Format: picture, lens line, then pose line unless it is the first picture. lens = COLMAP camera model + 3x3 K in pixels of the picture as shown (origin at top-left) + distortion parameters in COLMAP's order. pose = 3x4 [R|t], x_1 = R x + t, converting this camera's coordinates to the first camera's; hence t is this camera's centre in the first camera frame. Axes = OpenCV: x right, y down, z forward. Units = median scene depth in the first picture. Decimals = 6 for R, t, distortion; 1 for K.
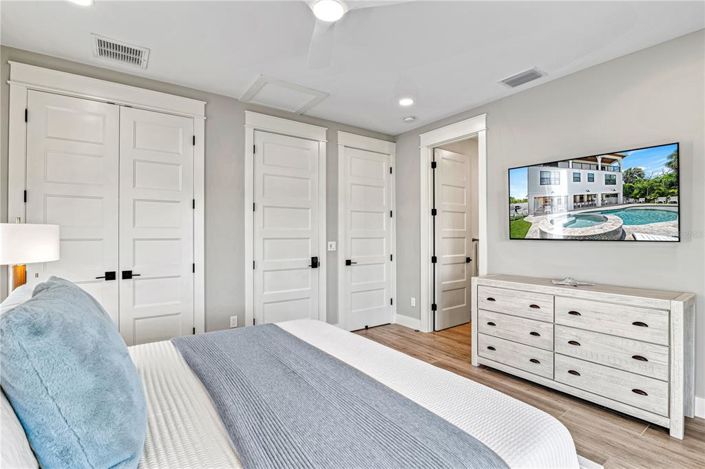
lens RADIAL K [[333.2, 0, 352.5], [0, 333.2, 234.5], [0, 0, 1]] dist [0.000909, 0.000192]
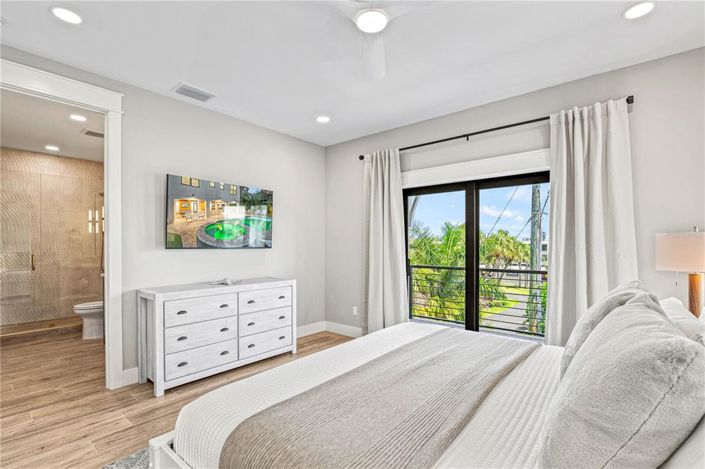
lens RADIAL K [[342.0, 0, 348.1], [0, 342.0, 244.8], [0, 0, 1]] dist [-0.000370, -0.000137]
pose [[-0.241737, -0.001926, 0.970340, -0.684588], [-0.005005, 0.999987, 0.000738, 0.000848], [-0.970329, -0.004678, -0.241744, 0.843666]]
